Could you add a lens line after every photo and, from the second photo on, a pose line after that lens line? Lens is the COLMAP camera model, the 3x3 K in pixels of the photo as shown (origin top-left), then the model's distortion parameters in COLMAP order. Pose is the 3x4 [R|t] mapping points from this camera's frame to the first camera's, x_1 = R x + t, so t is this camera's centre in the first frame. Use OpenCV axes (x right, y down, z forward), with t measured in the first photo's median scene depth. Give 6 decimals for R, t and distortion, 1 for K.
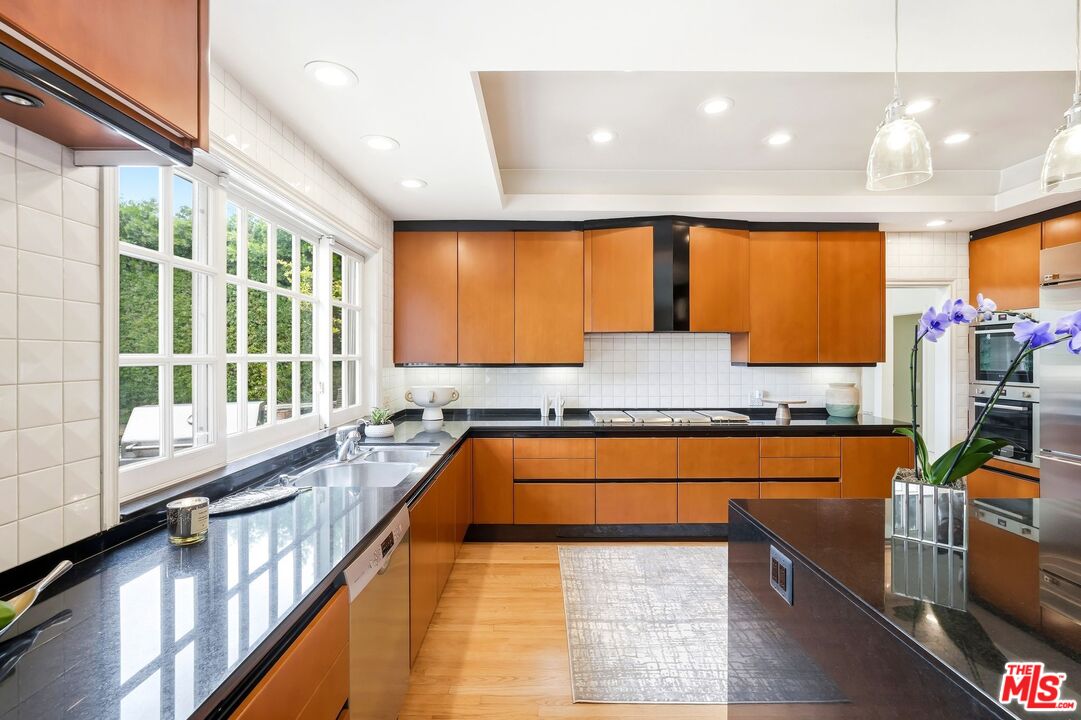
lens RADIAL K [[482.2, 0, 537.1], [0, 482.2, 356.1], [0, 0, 1]] dist [-0.002951, -0.000113]
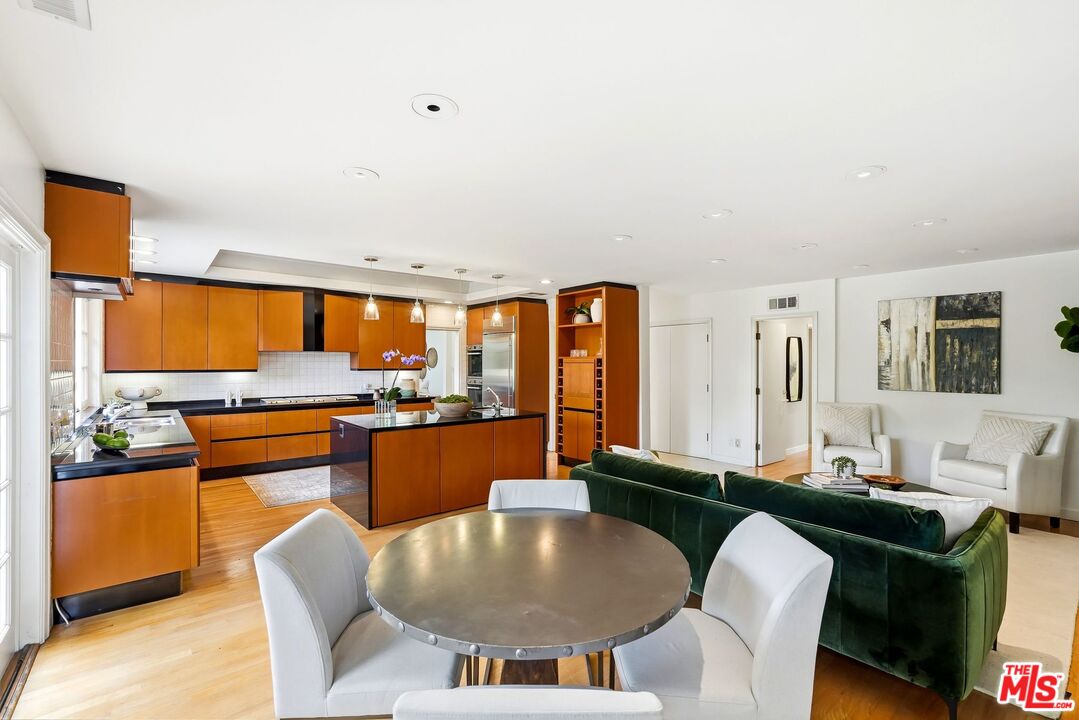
lens RADIAL K [[481.3, 0, 534.3], [0, 481.3, 359.3], [0, 0, 1]] dist [-0.002951, -0.000113]
pose [[0.778512, 0.006138, 0.627600, -0.195604], [-0.003565, 0.999979, -0.005357, -0.014880], [-0.627620, 0.001933, 0.778518, -0.862384]]
